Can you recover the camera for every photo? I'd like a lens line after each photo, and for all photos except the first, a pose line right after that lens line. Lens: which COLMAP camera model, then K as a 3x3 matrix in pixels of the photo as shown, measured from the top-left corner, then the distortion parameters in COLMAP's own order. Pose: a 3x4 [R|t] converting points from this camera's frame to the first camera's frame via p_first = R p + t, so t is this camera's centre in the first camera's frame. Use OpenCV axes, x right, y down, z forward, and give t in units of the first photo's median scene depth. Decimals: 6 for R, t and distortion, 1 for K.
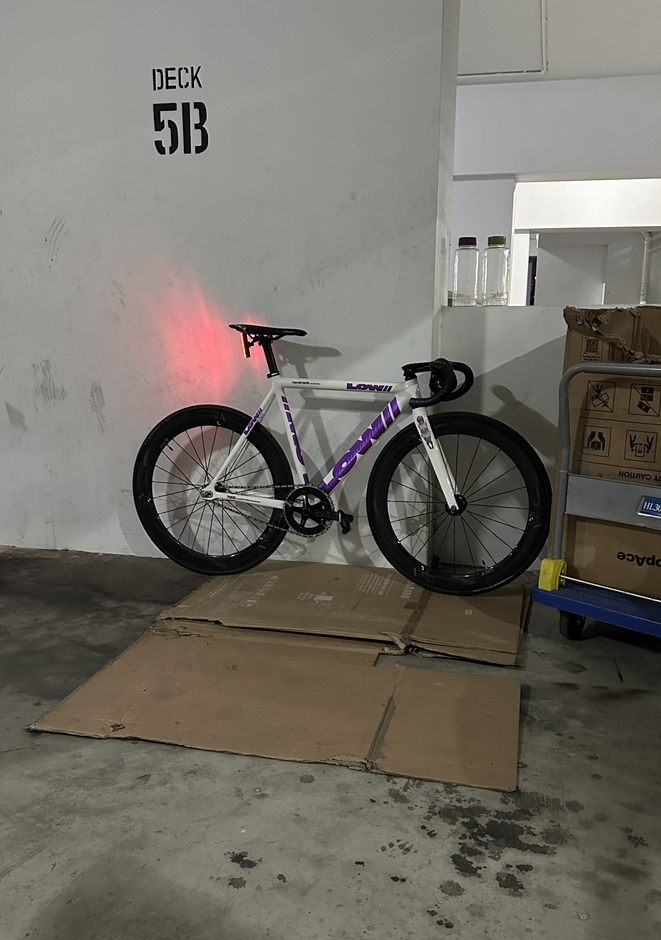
lens RADIAL K [[834.3, 0, 319.4], [0, 834.3, 492.6], [0, 0, 1]] dist [0.092174, -0.143705]
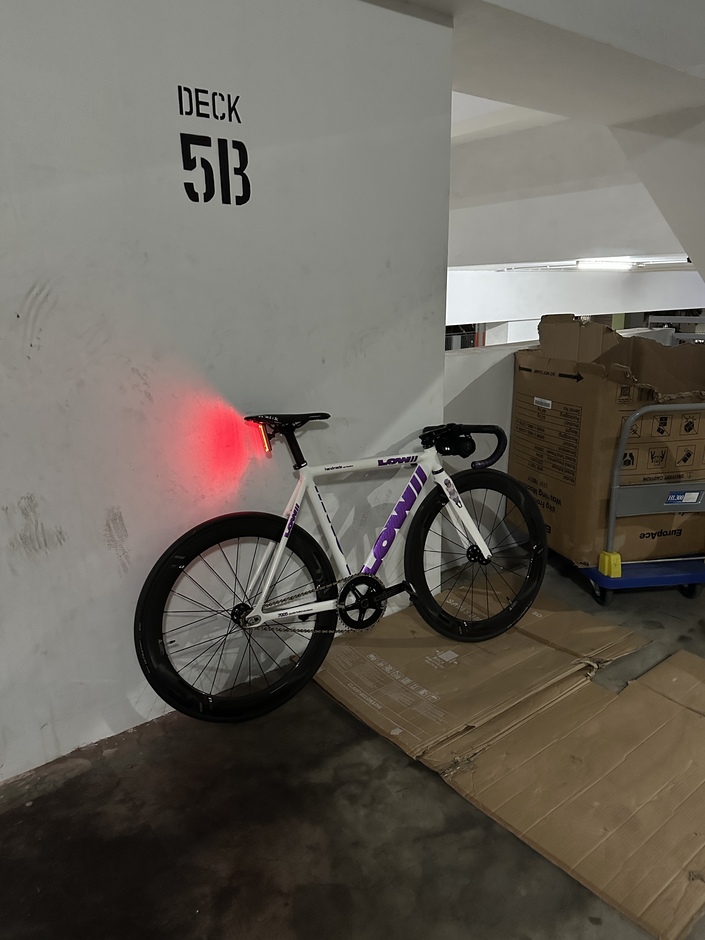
lens RADIAL K [[671.1, 0, 330.2], [0, 671.1, 469.3], [0, 0, 1]] dist [0.091706, -0.140142]
pose [[0.617349, -0.222005, 0.754714, -0.638778], [0.189986, 0.973032, 0.130818, -0.225170], [-0.763404, 0.062625, 0.642879, 0.534181]]
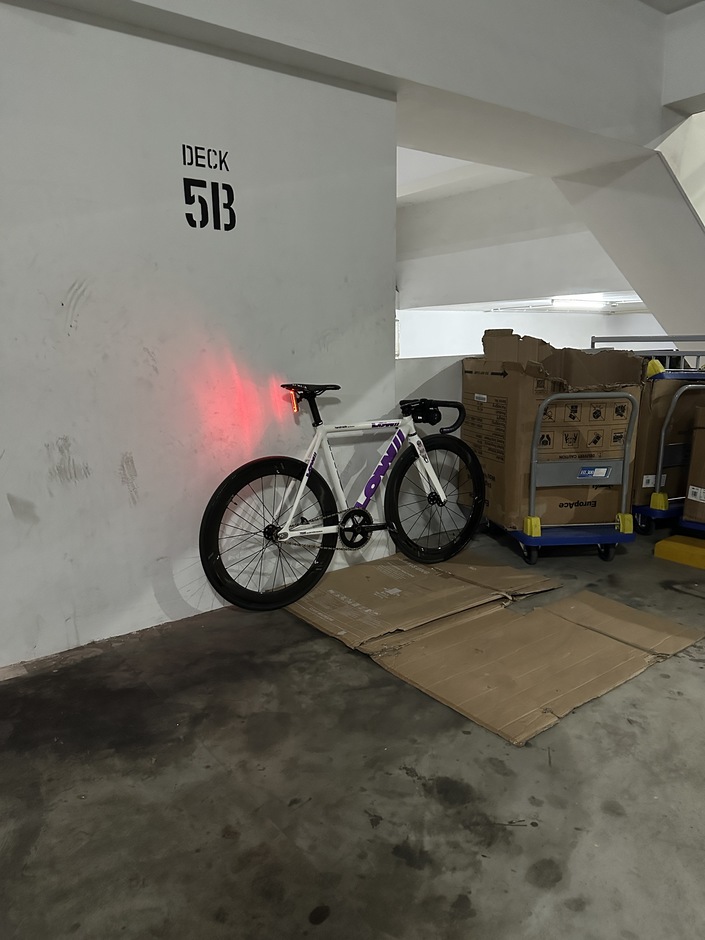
lens RADIAL K [[671.1, 0, 330.2], [0, 671.1, 469.3], [0, 0, 1]] dist [0.091706, -0.140142]
pose [[0.635279, -0.161266, 0.755258, -0.768983], [0.182323, 0.981629, 0.056242, -0.126618], [-0.750453, 0.101971, 0.653010, 0.365512]]
